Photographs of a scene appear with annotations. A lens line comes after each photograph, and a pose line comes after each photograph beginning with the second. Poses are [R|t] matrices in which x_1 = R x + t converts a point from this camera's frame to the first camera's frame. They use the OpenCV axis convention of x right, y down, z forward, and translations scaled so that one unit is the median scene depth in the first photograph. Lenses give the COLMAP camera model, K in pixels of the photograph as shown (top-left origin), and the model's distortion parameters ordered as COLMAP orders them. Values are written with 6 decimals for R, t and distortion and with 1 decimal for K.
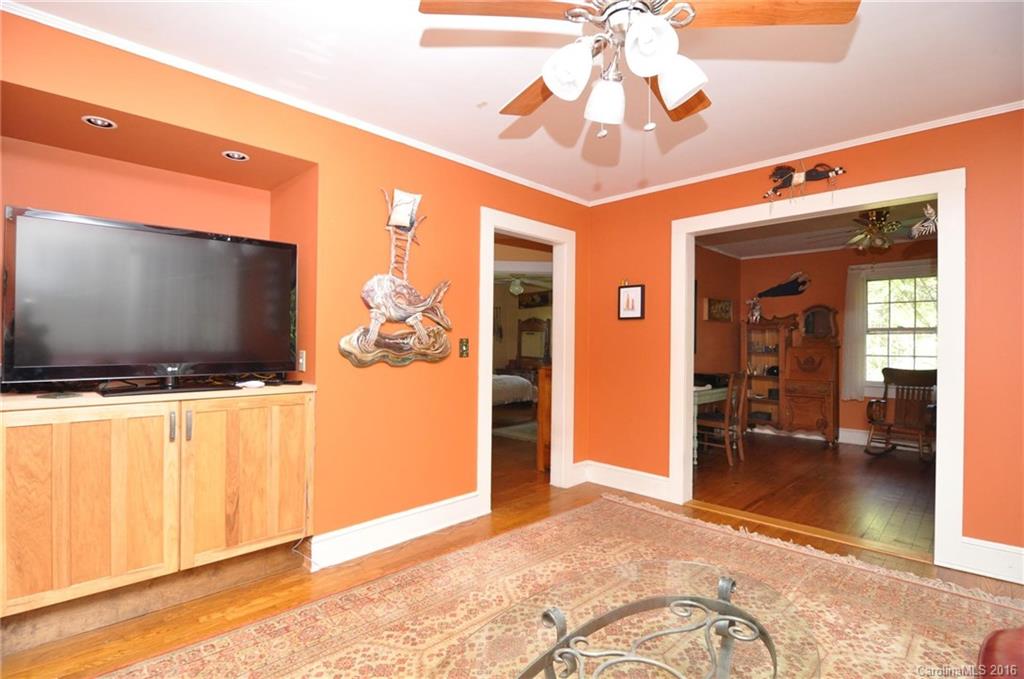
lens RADIAL K [[497.5, 0, 512.2], [0, 497.5, 342.2], [0, 0, 1]] dist [-0.004400, -0.001184]
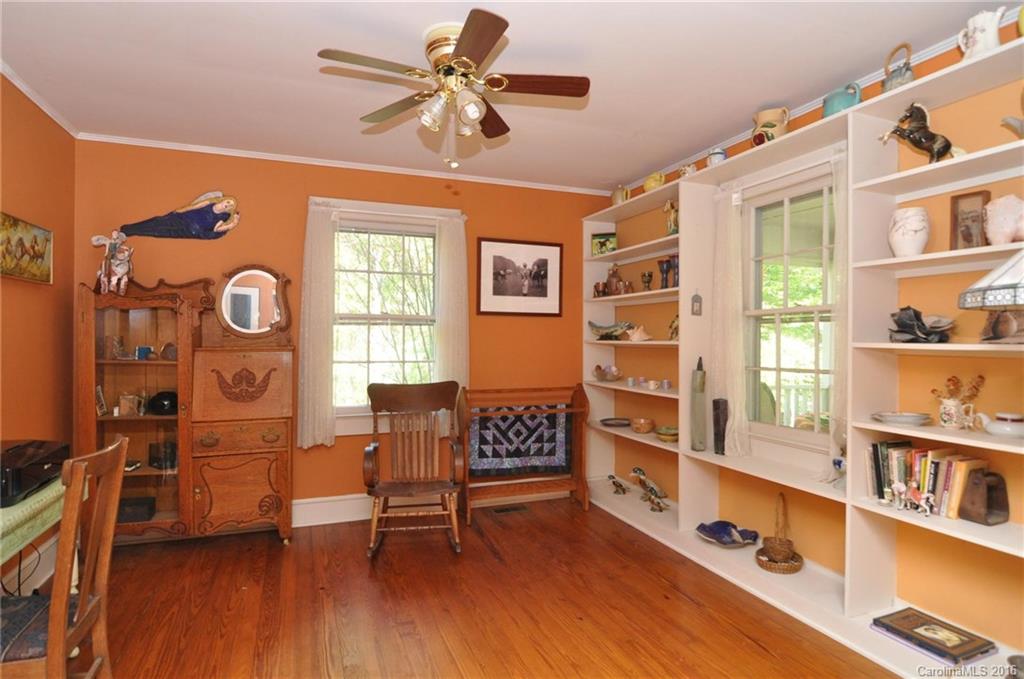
lens RADIAL K [[570.3, 0, 511.8], [0, 570.3, 339.0], [0, 0, 1]] dist [0.005240, 0.000371]
pose [[0.407971, -0.004715, 0.912982, 0.192486], [-0.008180, 0.999928, 0.008819, -0.006629], [-0.912958, -0.011066, 0.407903, 0.520254]]
